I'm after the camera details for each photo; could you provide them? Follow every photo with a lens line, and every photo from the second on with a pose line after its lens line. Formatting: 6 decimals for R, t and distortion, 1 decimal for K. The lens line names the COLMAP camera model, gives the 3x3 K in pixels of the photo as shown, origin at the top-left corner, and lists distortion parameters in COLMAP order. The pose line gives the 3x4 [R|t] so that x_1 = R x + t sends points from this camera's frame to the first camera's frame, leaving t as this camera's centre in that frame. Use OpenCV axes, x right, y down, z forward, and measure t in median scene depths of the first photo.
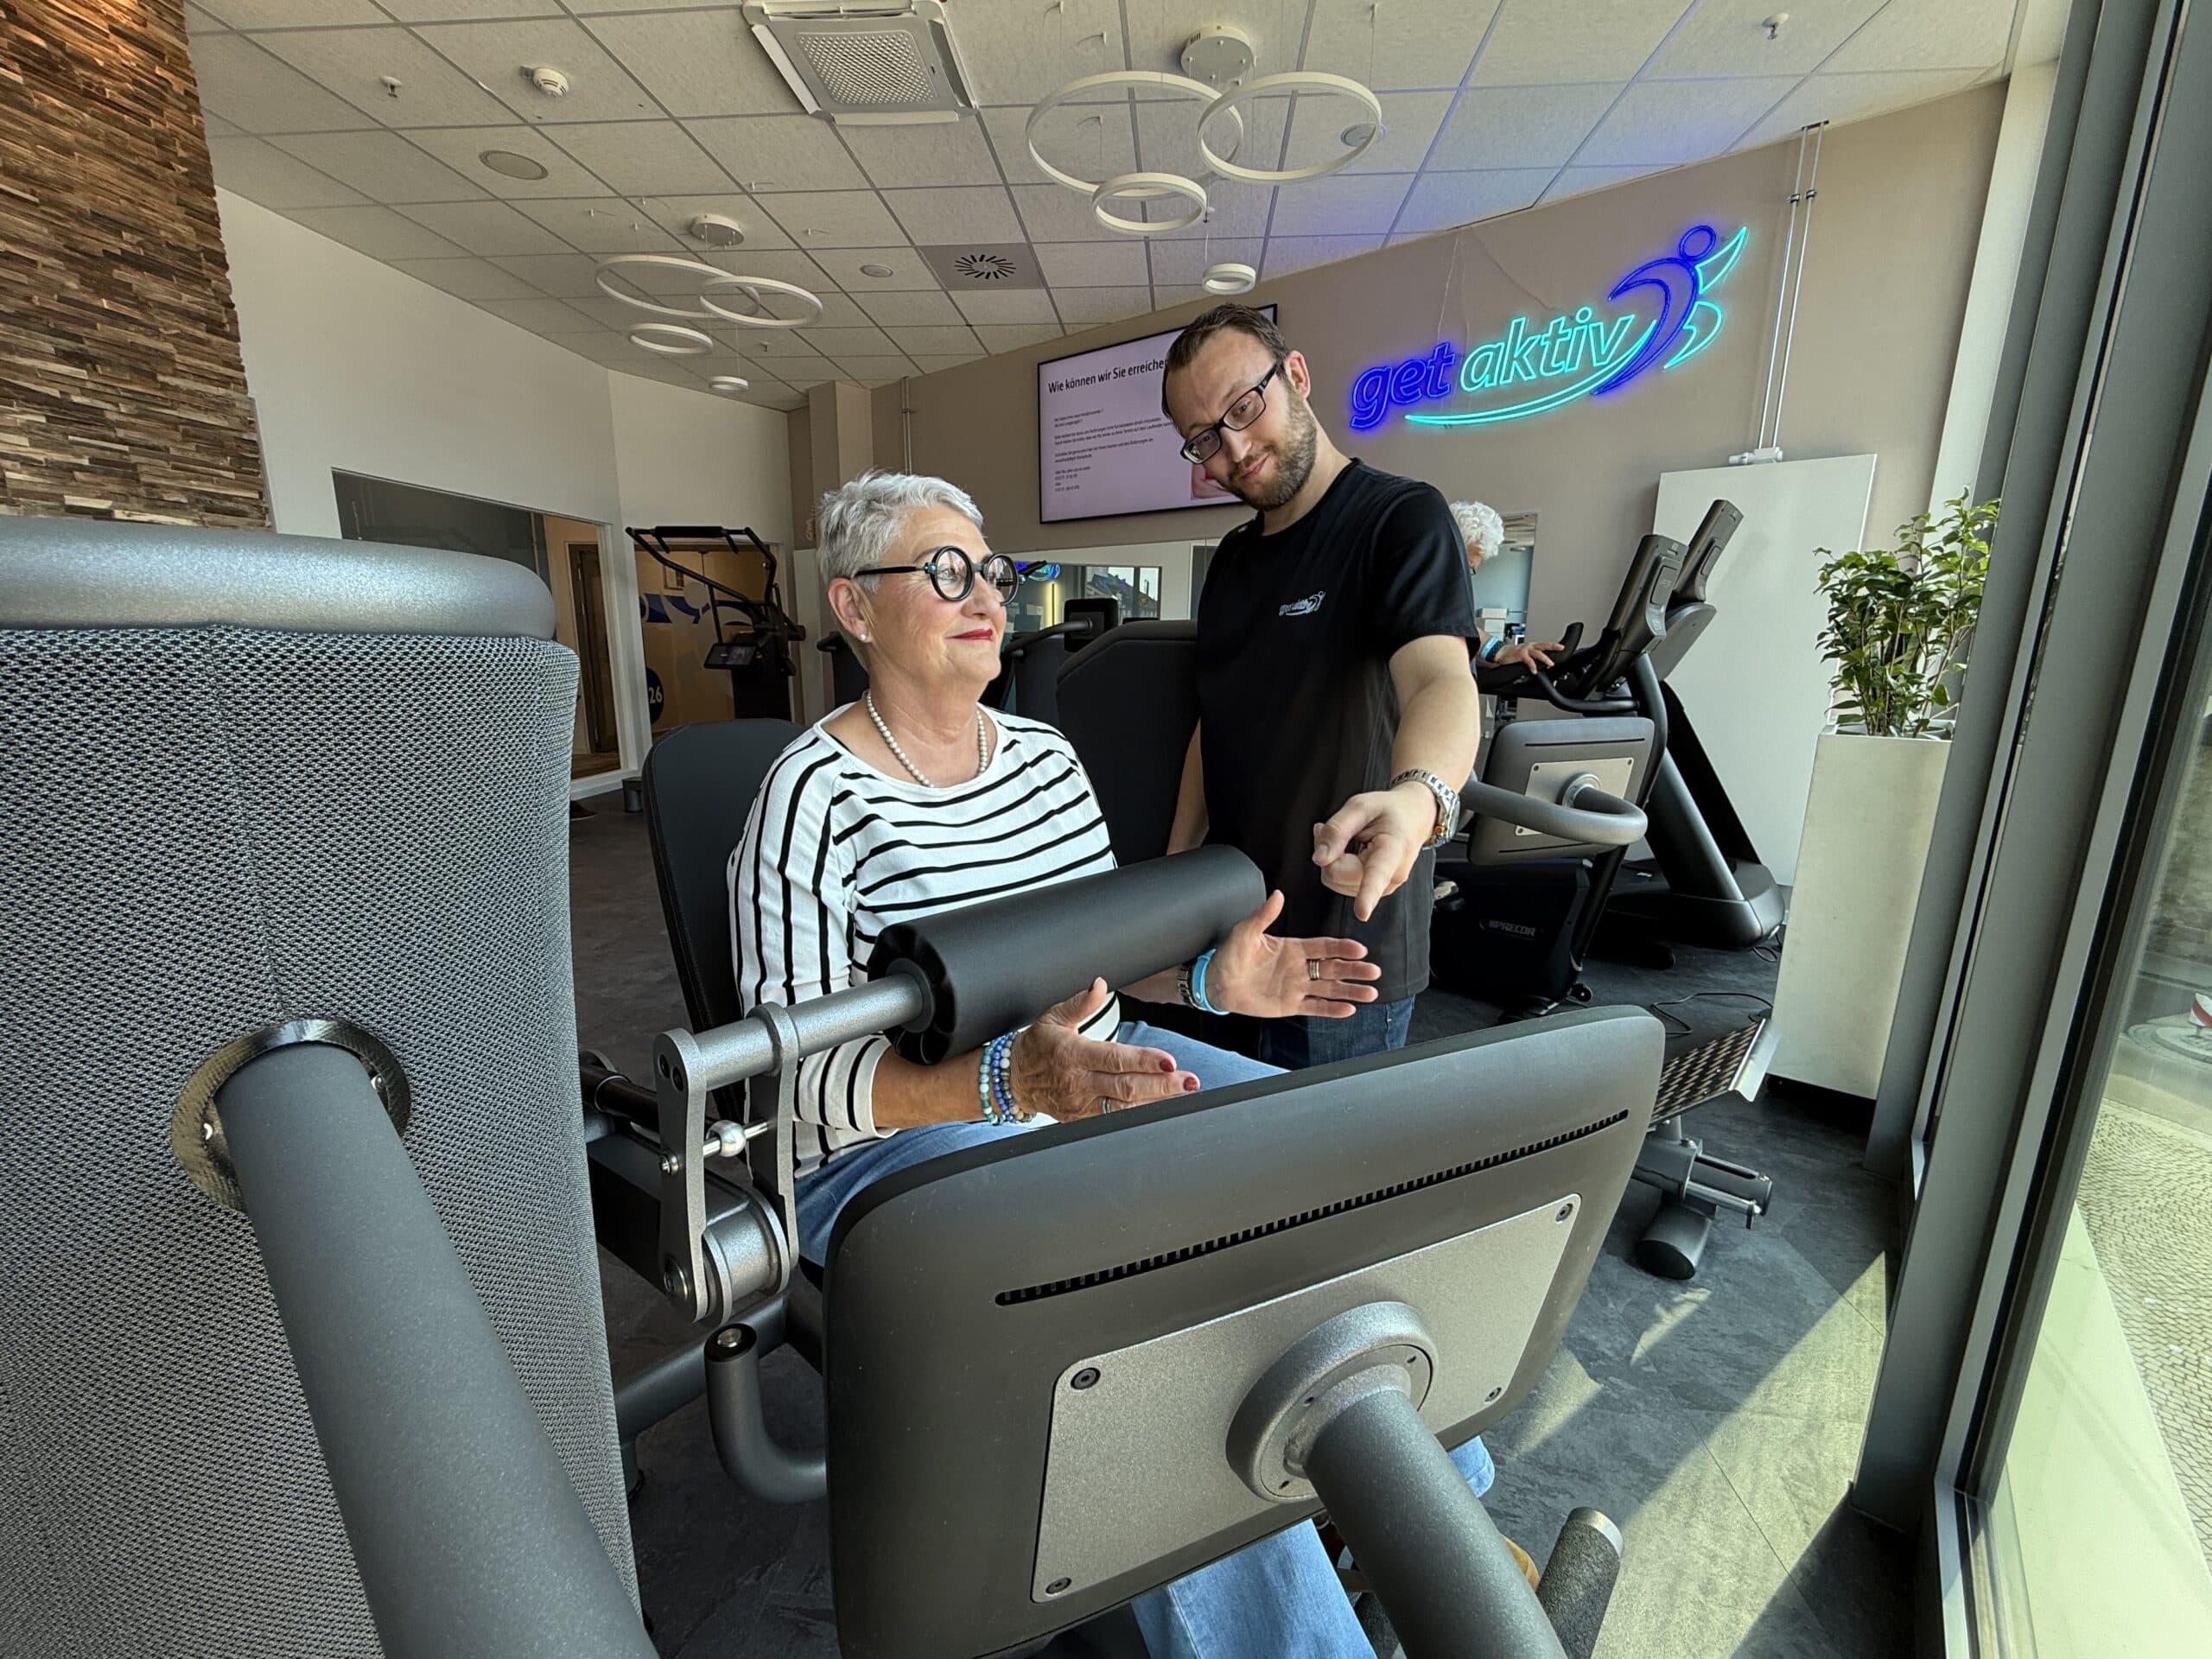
lens RADIAL K [[890.8, 0, 1106.0], [0, 890.8, 829.5], [0, 0, 1]] dist [-0.014505, 0.000189]
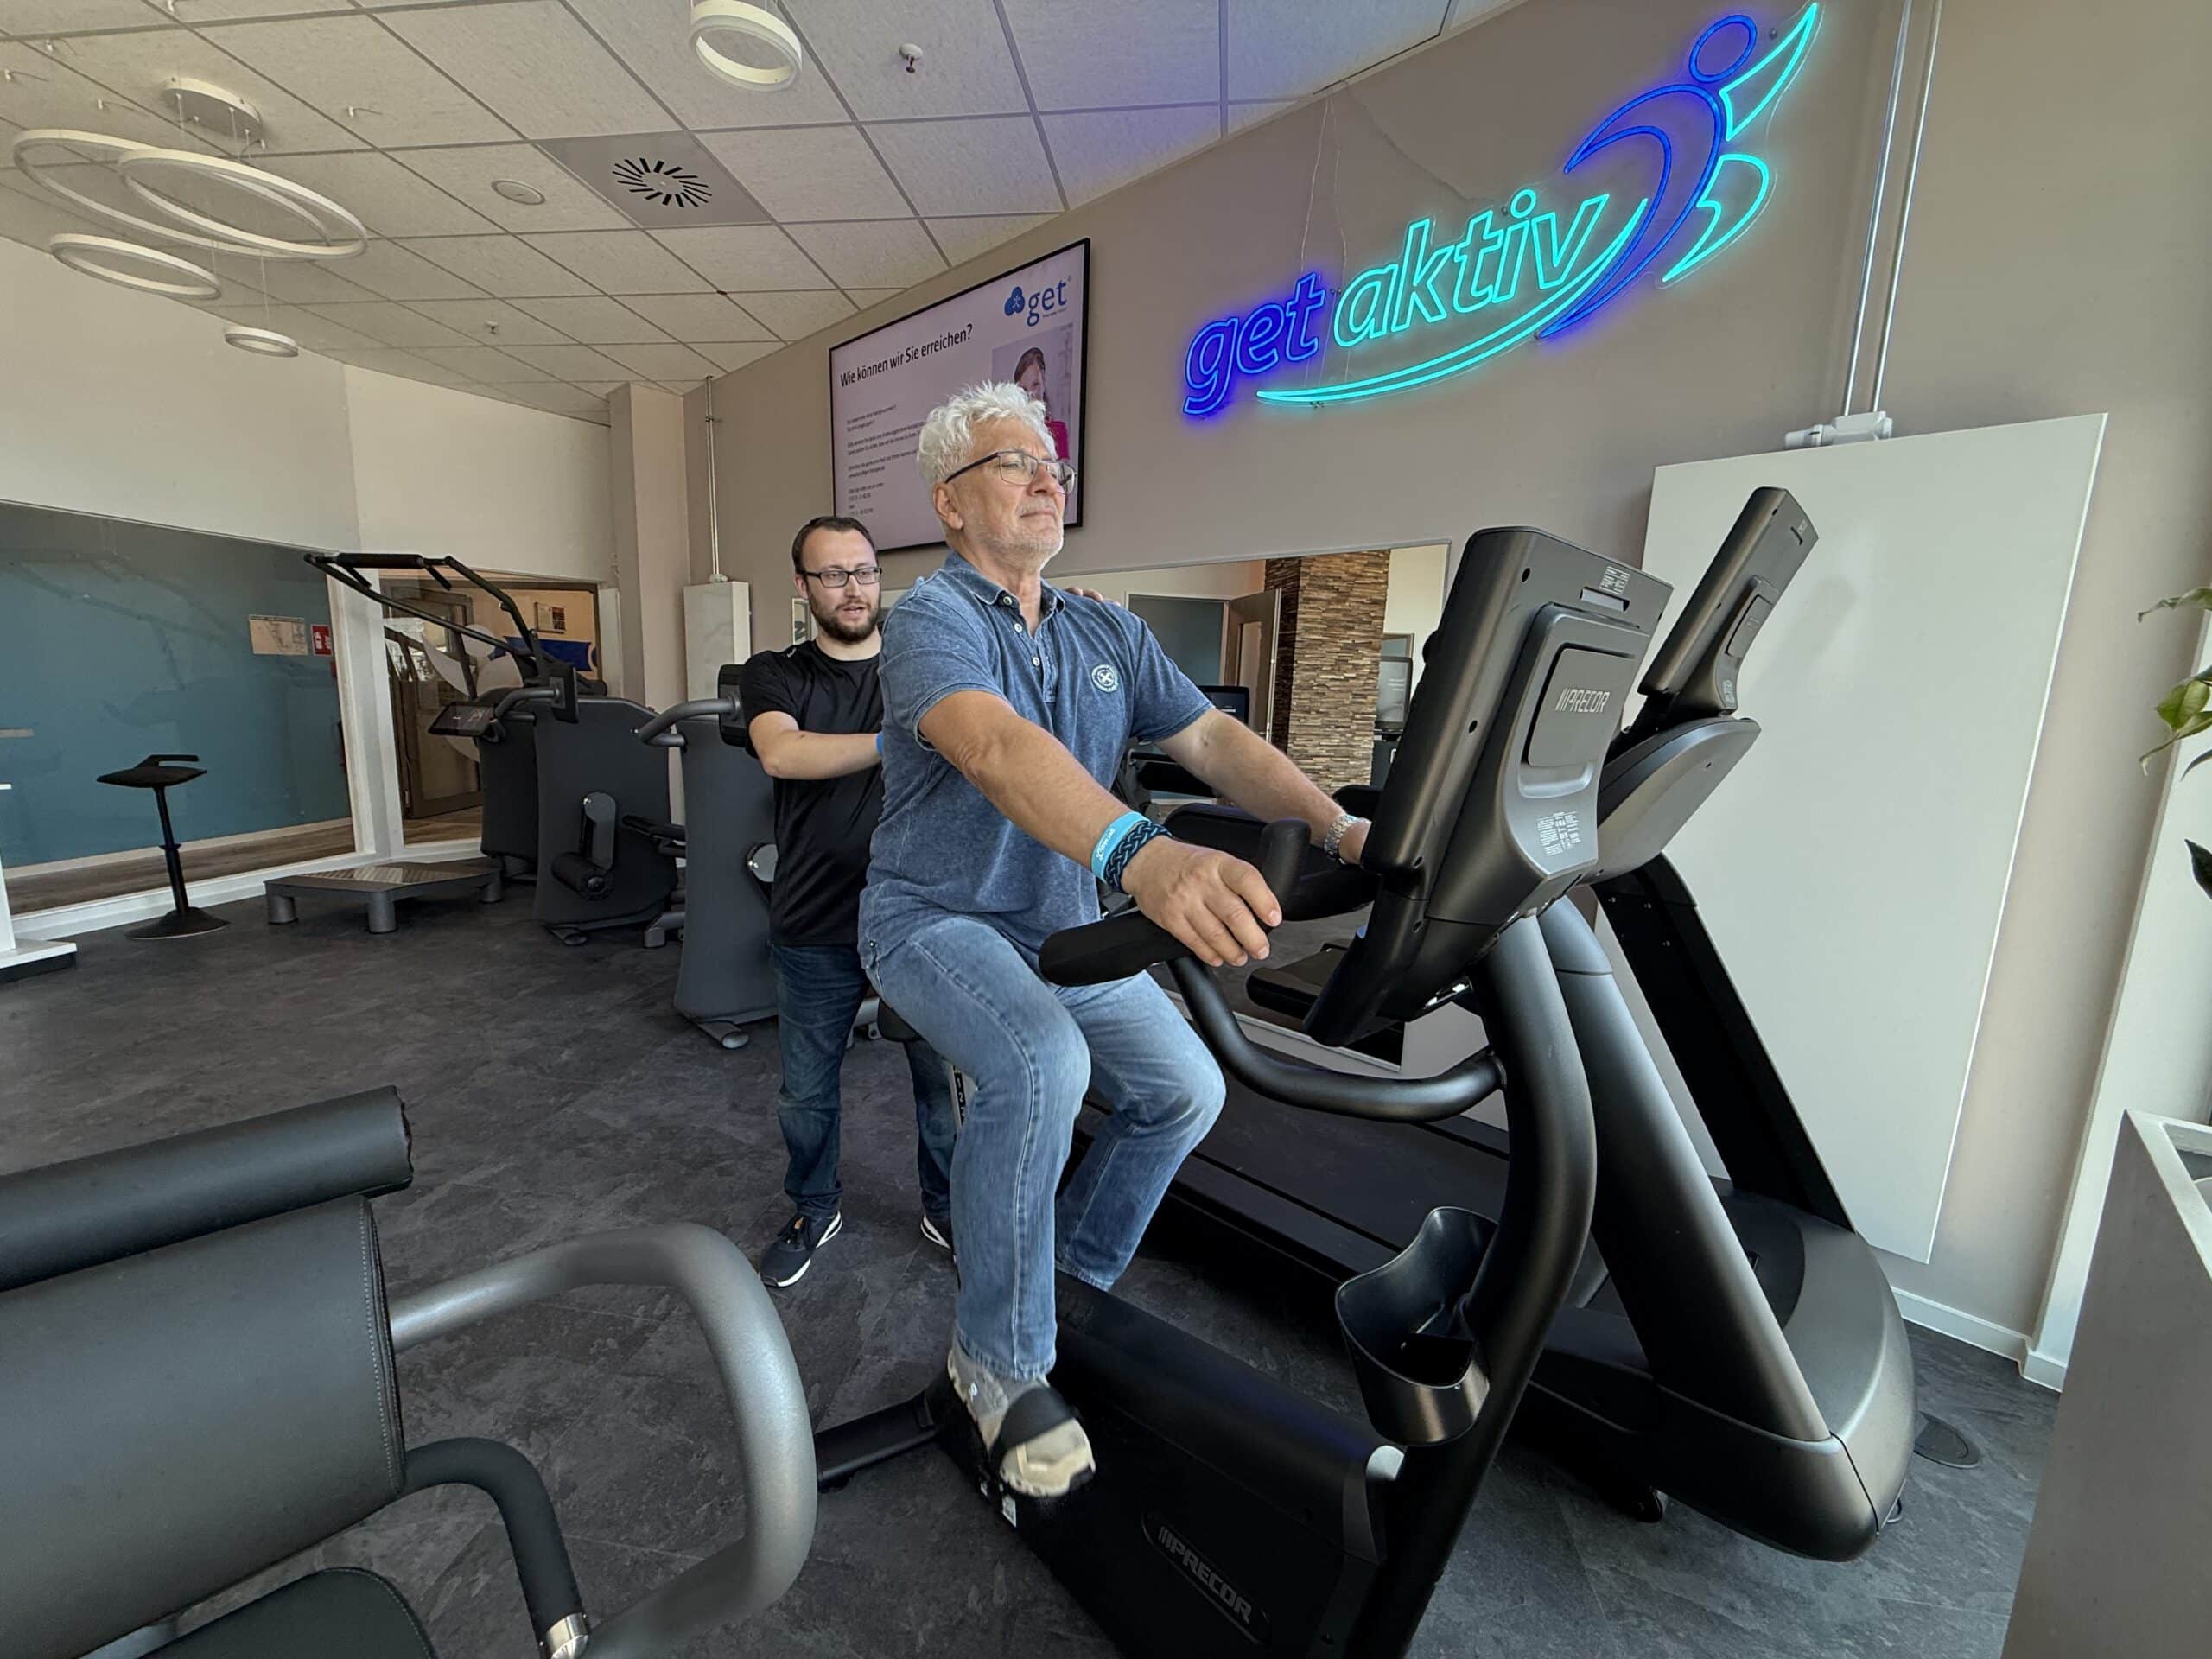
lens RADIAL K [[887.5, 0, 1106.0], [0, 887.5, 829.5], [0, 0, 1]] dist [0.000638, -0.006438]
pose [[0.998857, 0.032264, -0.035273, 0.298647], [-0.034201, 0.997859, -0.055753, -0.130217], [0.033399, 0.056896, 0.997821, 0.430874]]
